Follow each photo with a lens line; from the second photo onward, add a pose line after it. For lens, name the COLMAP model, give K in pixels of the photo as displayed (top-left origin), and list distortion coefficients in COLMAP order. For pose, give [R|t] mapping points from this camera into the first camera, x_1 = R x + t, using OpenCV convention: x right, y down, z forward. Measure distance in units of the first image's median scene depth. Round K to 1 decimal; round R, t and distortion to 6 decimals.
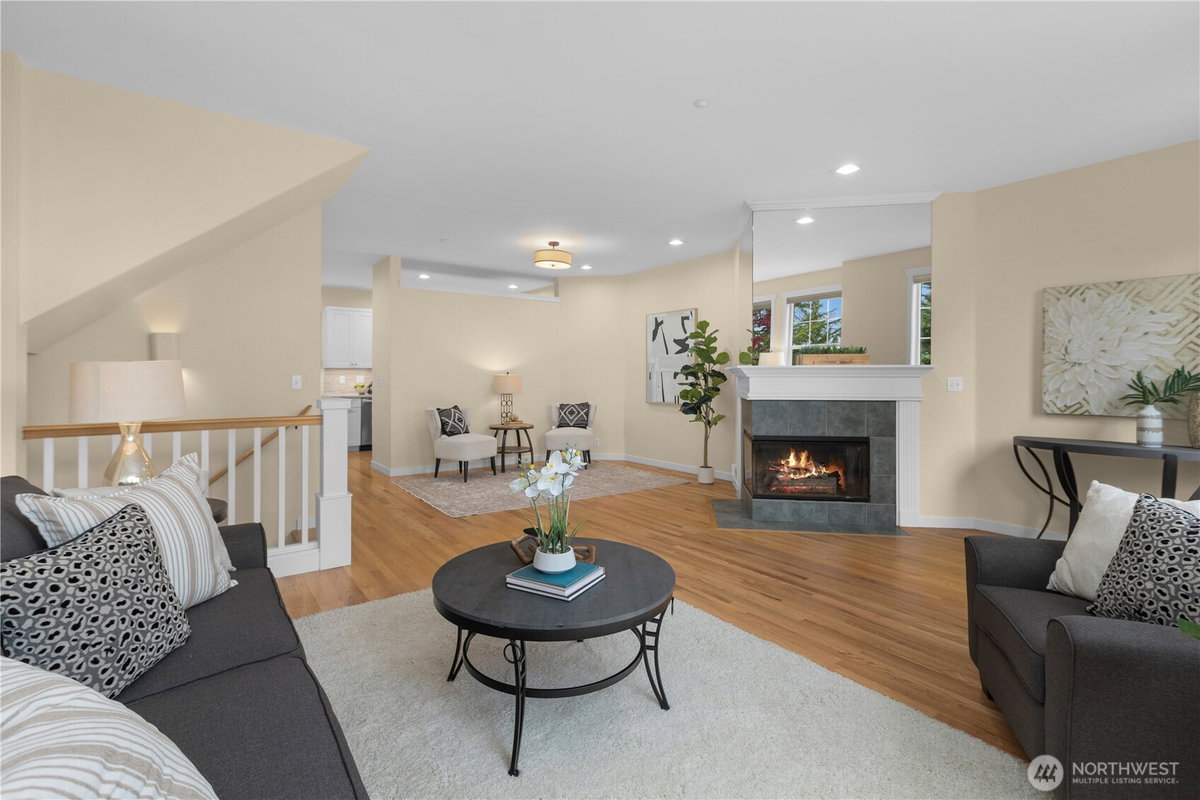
lens RADIAL K [[544.7, 0, 598.6], [0, 544.7, 376.2], [0, 0, 1]] dist [0.001394, -0.000057]
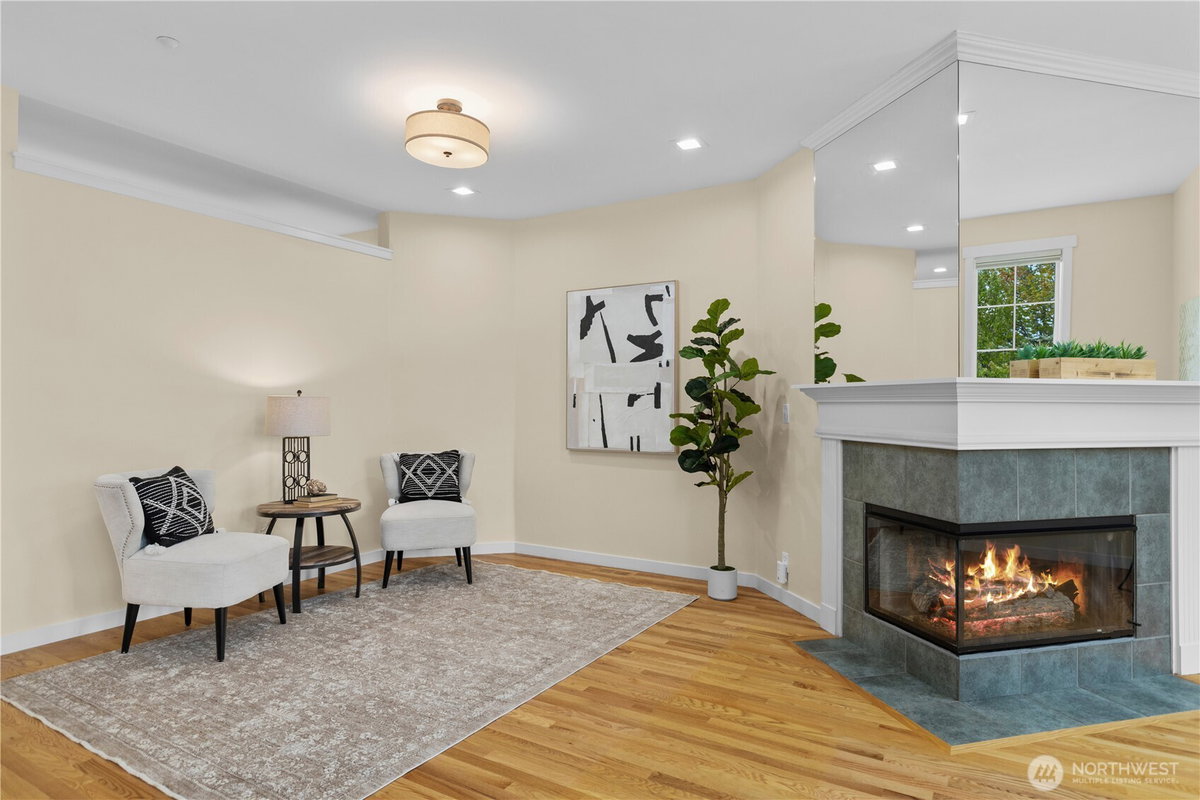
lens RADIAL K [[669.0, 0, 599.6], [0, 669.0, 397.2], [0, 0, 1]] dist [-0.006773, -0.001465]
pose [[0.920411, 0.008791, 0.390854, -0.178321], [-0.005146, 0.999933, -0.010374, 0.003356], [-0.390919, 0.007537, 0.920394, 0.431727]]
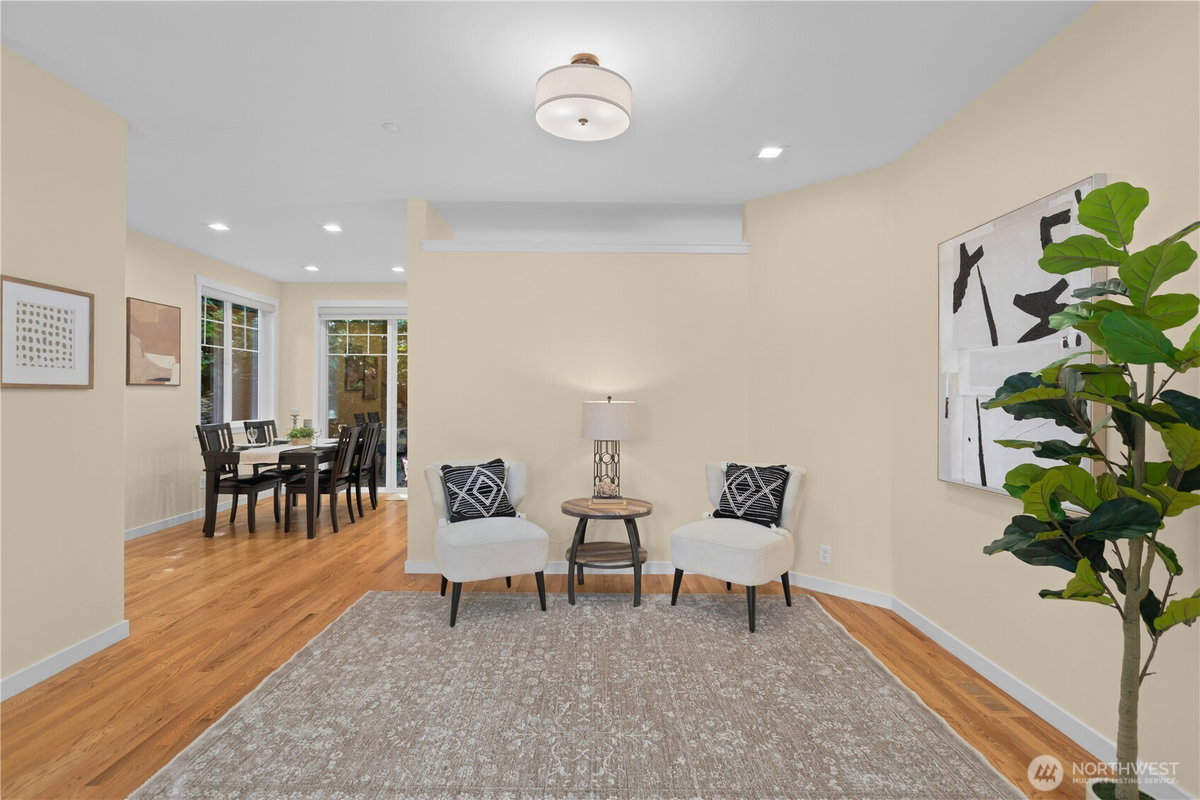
lens RADIAL K [[570.2, 0, 598.3], [0, 570.2, 396.4], [0, 0, 1]] dist [-0.000897, -0.000603]
pose [[0.812041, 0.003211, -0.583591, 0.153235], [-0.004563, 0.999989, -0.000847, -0.008144], [0.583582, 0.003351, 0.812047, 0.661115]]
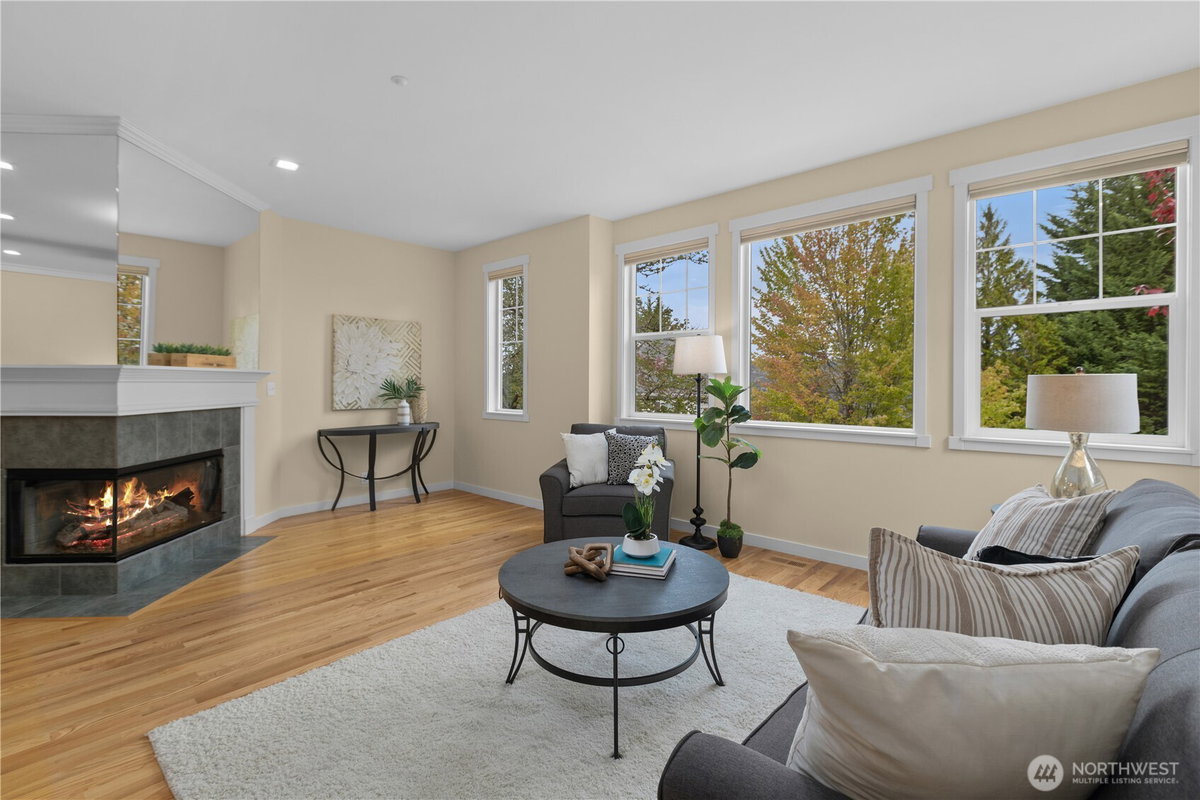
lens RADIAL K [[538.9, 0, 595.9], [0, 538.9, 385.4], [0, 0, 1]] dist [0.000594, -0.000064]
pose [[-0.199839, -0.007428, 0.979801, -0.363525], [-0.006683, 0.999958, 0.006218, -0.001909], [-0.979806, -0.005305, -0.199881, 0.410696]]
